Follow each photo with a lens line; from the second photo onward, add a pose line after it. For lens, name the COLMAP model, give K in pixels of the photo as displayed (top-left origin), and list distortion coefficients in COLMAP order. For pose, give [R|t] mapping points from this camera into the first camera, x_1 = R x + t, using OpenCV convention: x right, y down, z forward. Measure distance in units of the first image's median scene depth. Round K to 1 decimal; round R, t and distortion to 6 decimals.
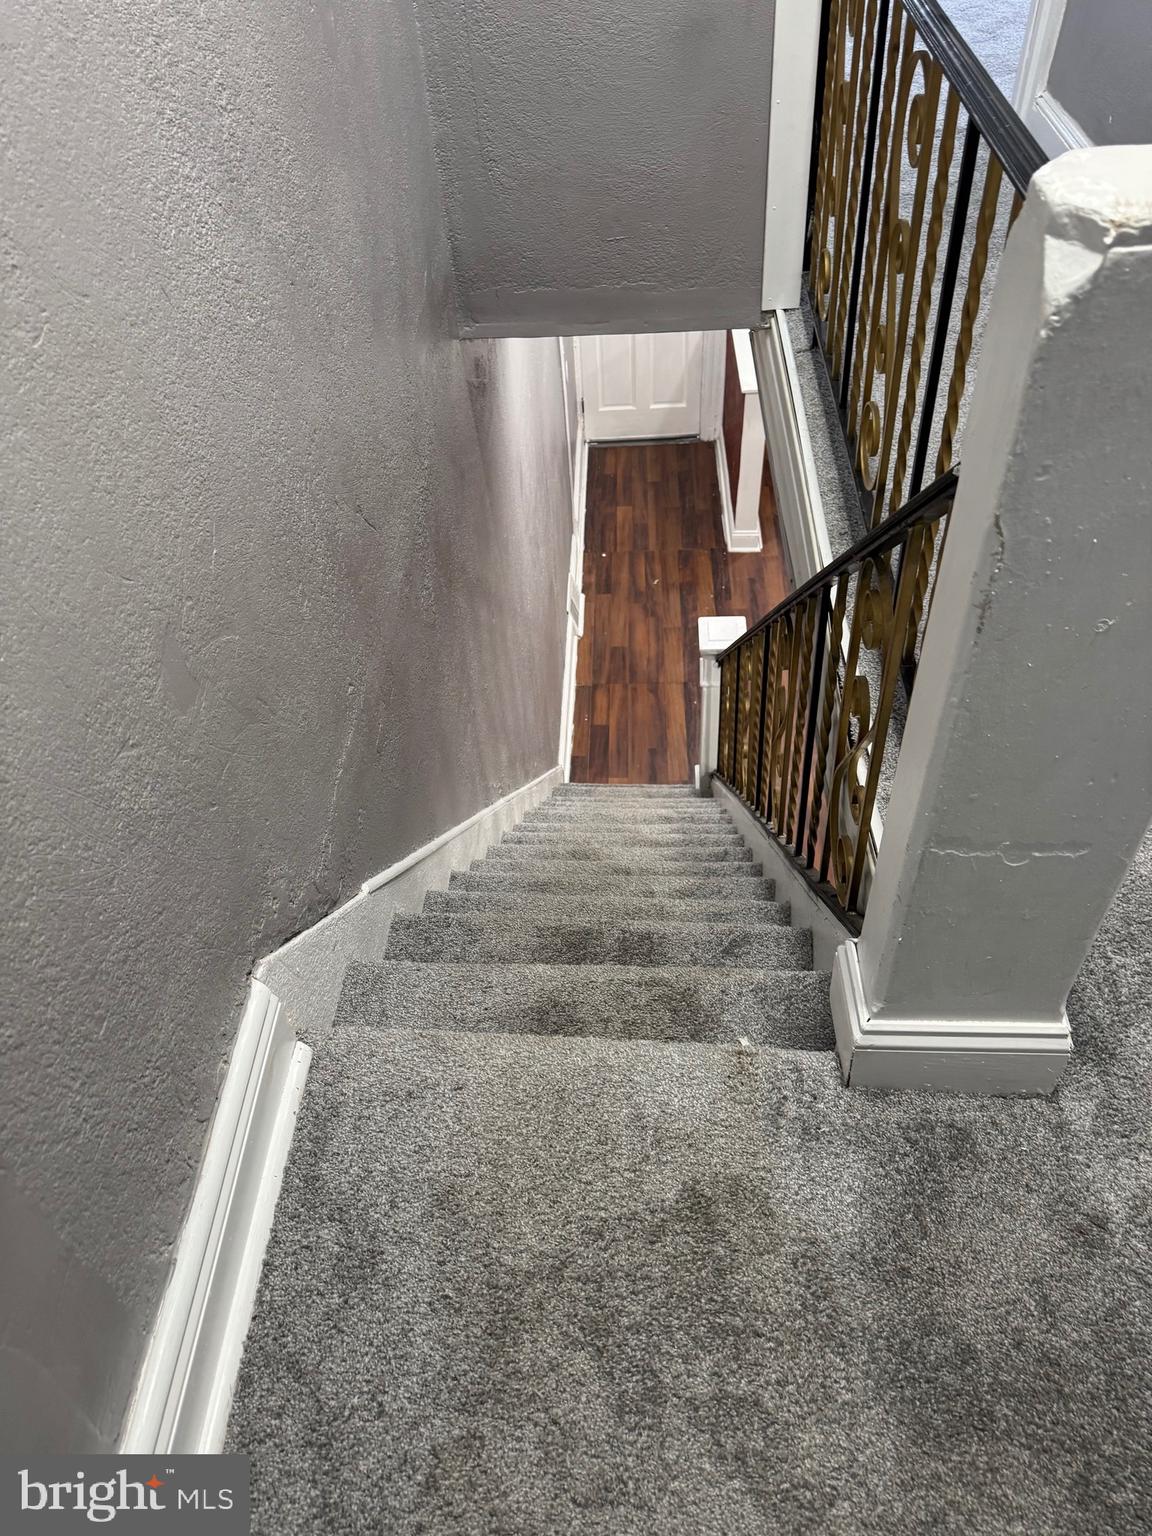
lens RADIAL K [[1083.6, 0, 566.1], [0, 1083.6, 765.3], [0, 0, 1]] dist [0.094160, -0.113013]
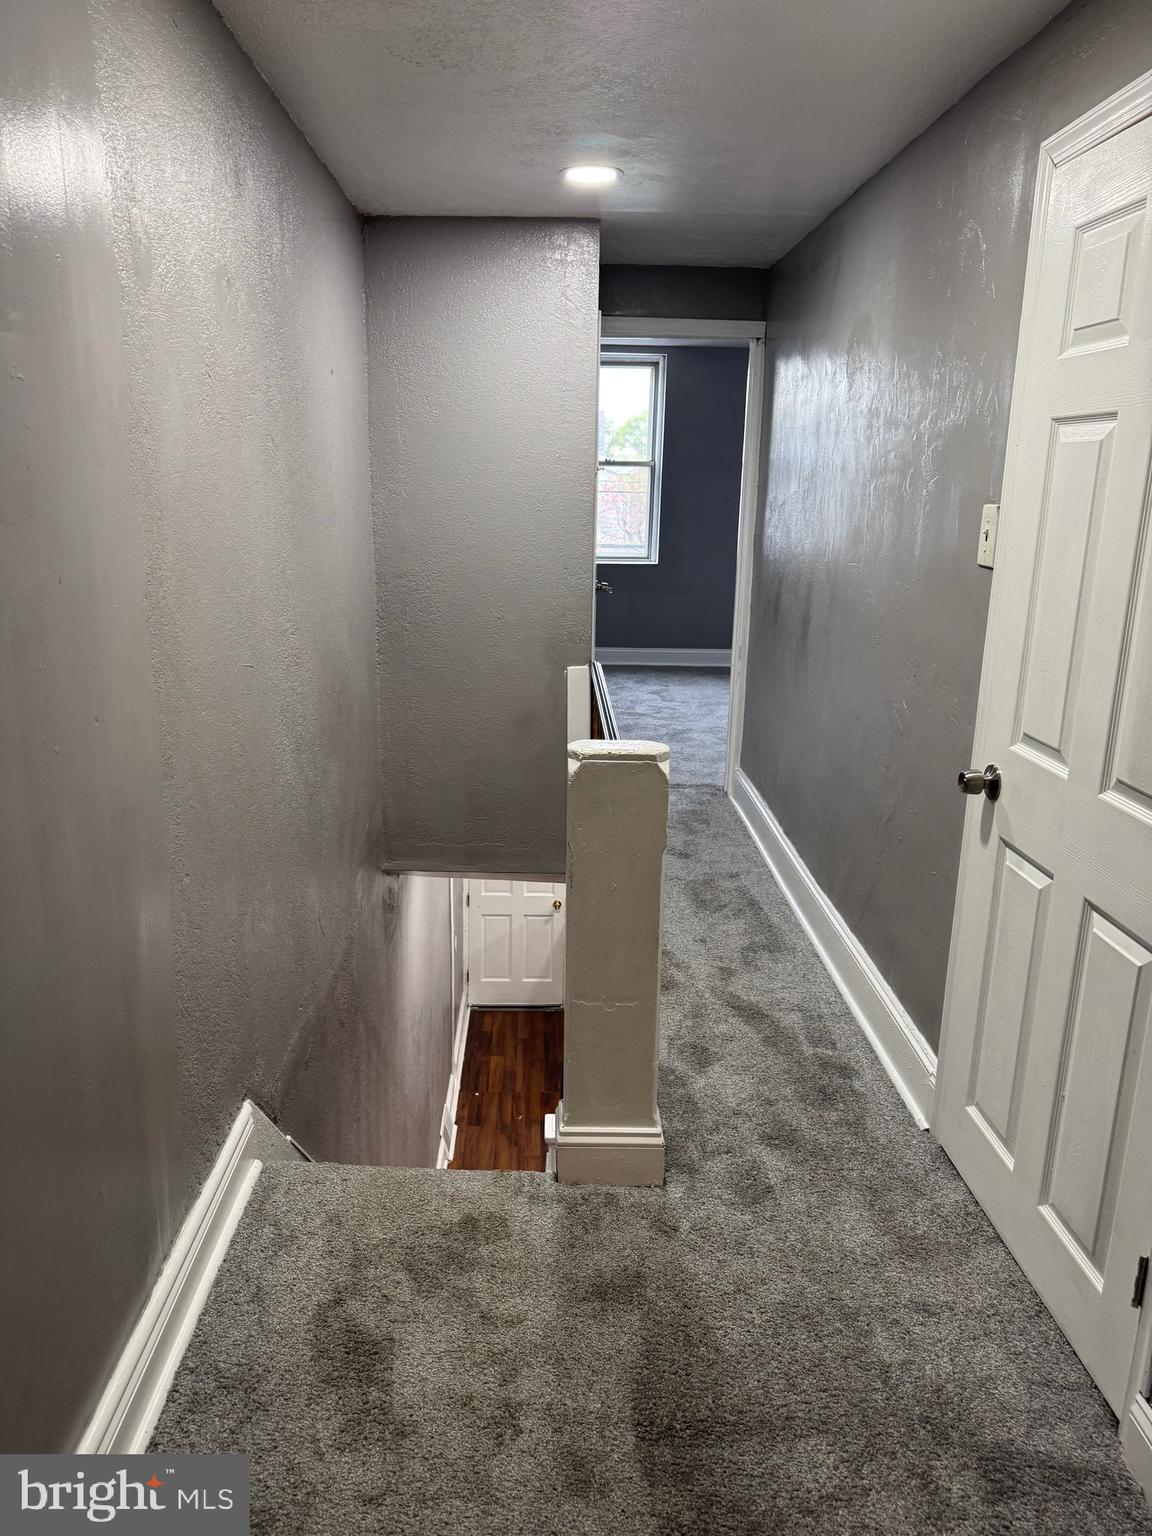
lens RADIAL K [[1073.9, 0, 582.2], [0, 1073.9, 766.8], [0, 0, 1]] dist [0.046526, -0.055309]
pose [[0.993090, 0.069811, 0.094328, 0.014230], [-0.009206, 0.847677, -0.530434, 0.125853], [-0.116990, 0.525900, 0.842462, -0.173777]]
